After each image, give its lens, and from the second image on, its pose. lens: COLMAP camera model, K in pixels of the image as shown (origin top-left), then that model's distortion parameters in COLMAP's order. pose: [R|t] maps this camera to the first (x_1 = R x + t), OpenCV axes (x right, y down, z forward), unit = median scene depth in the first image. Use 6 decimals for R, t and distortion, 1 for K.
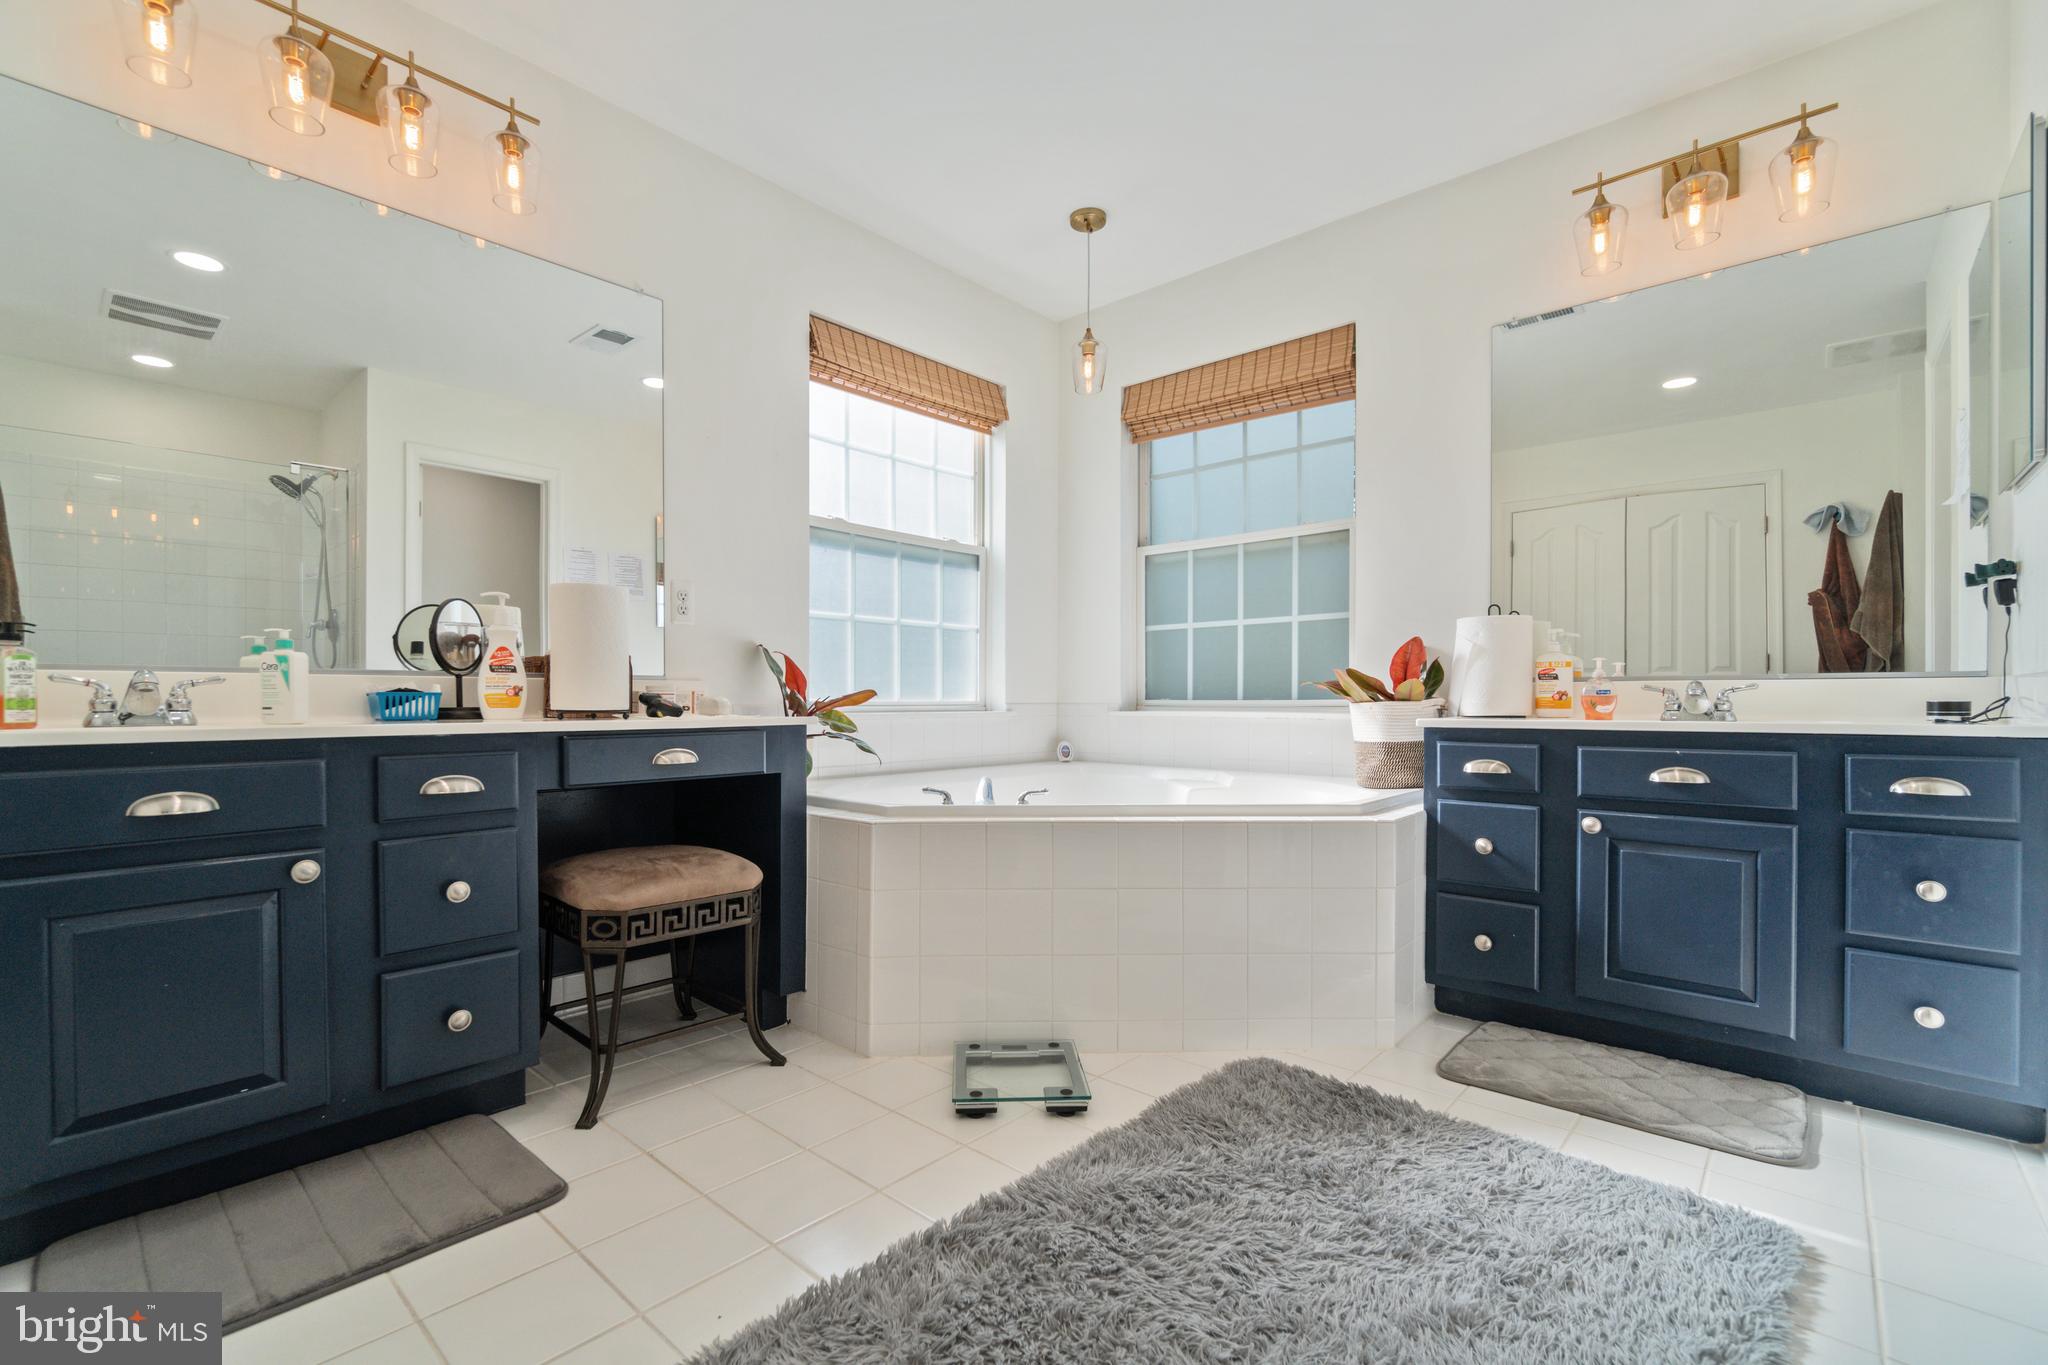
lens RADIAL K [[921.8, 0, 1042.1], [0, 921.8, 688.7], [0, 0, 1]] dist [-0.000312, -0.000294]
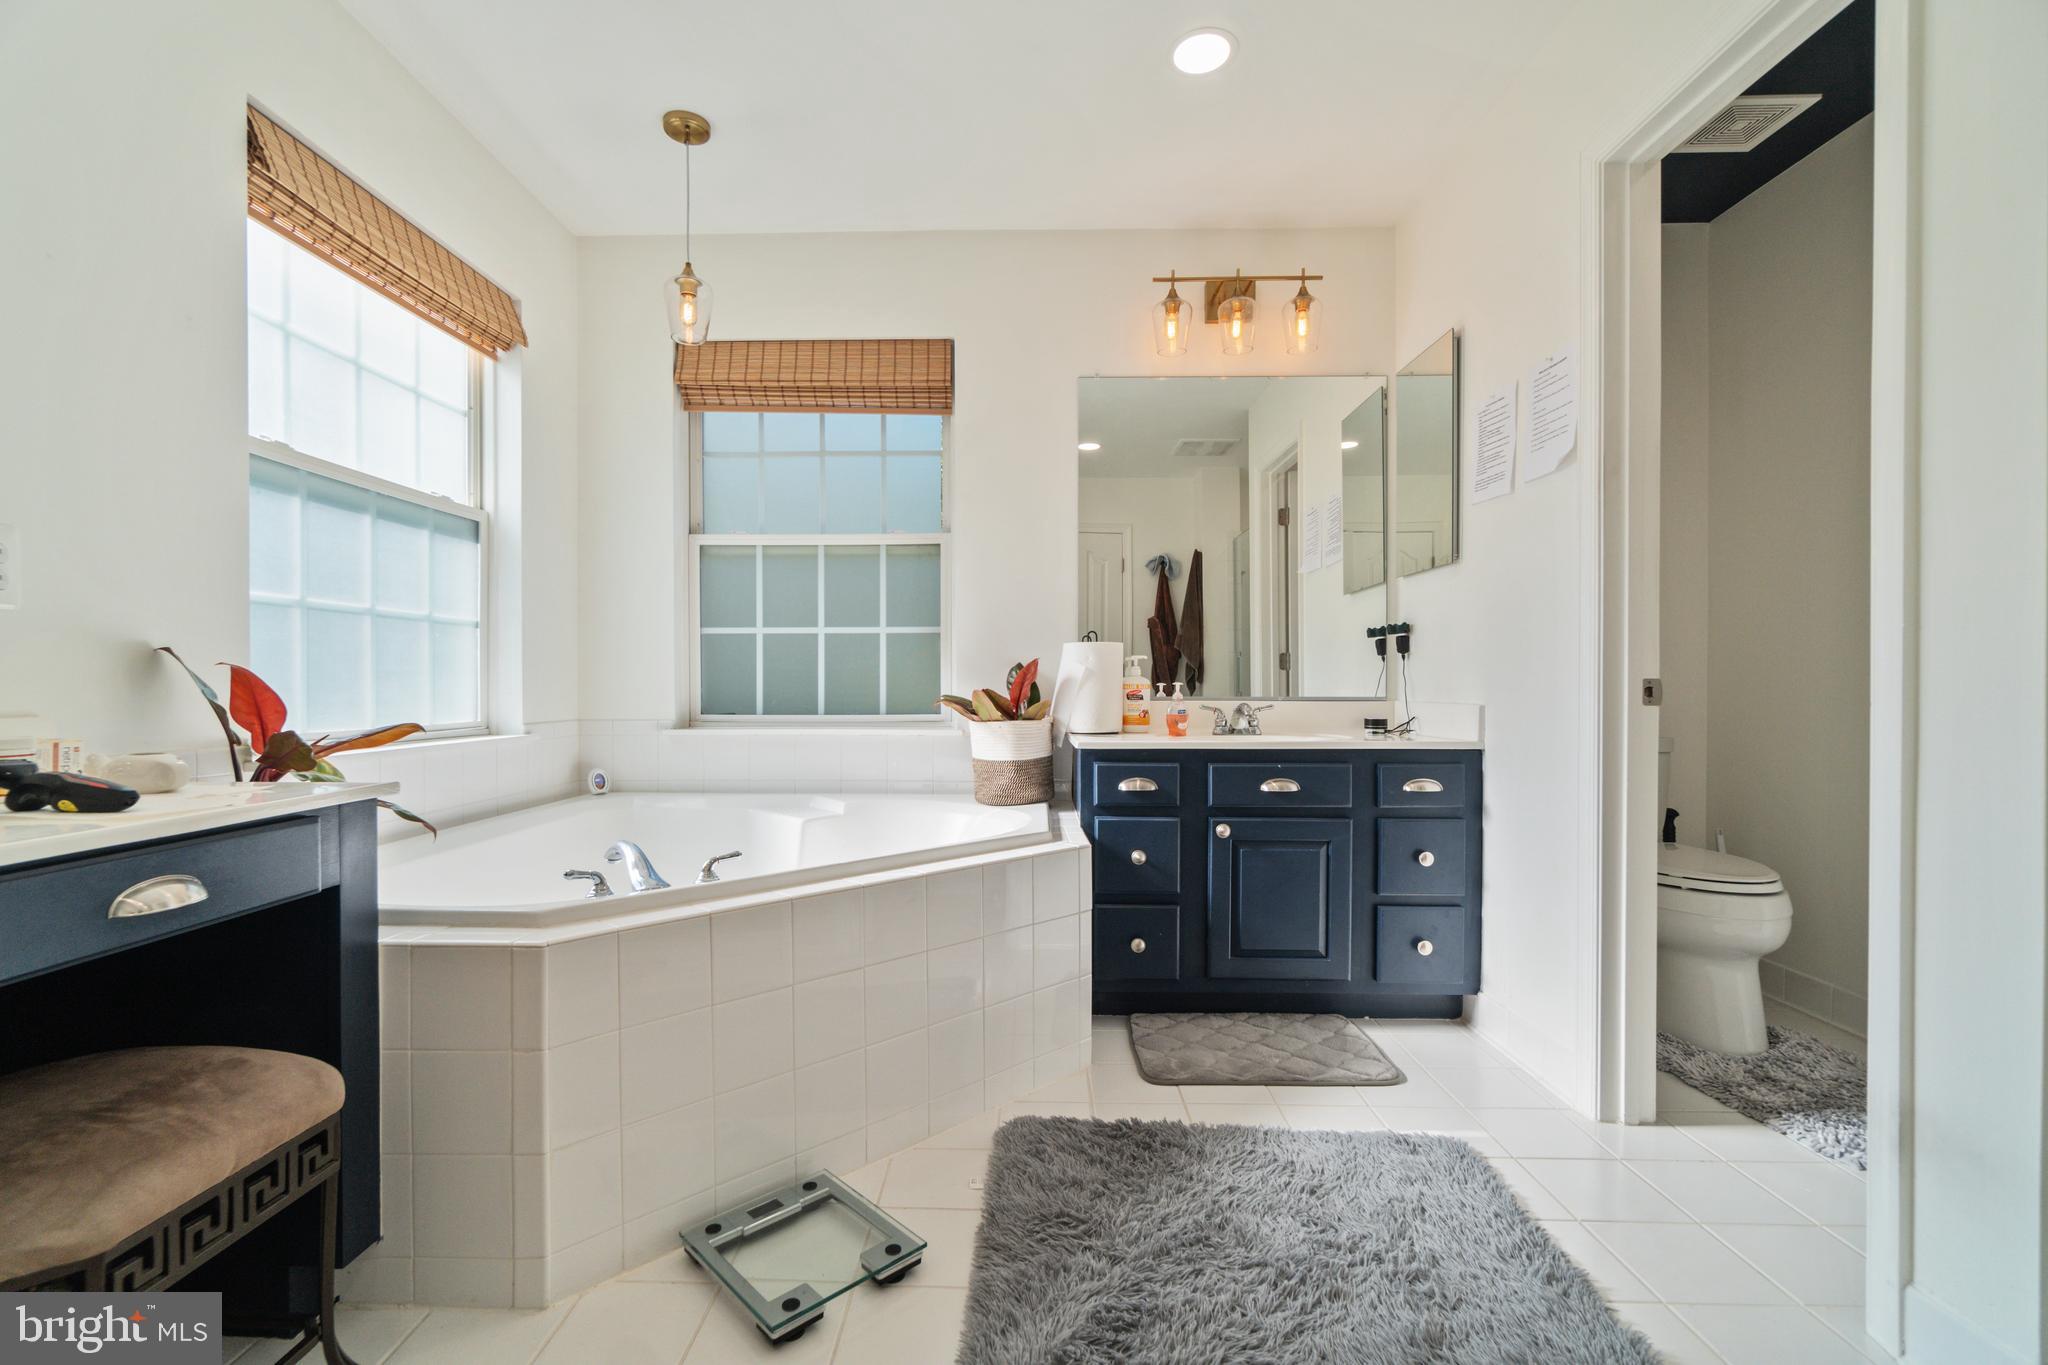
lens RADIAL K [[883.8, 0, 1024.0], [0, 883.8, 682.5], [0, 0, 1]] dist [0.000931, -0.007080]
pose [[0.758845, 0.002844, 0.651265, -0.243673], [-0.011921, 0.999884, 0.009524, -0.036158], [-0.651162, -0.014991, 0.758790, 0.229444]]
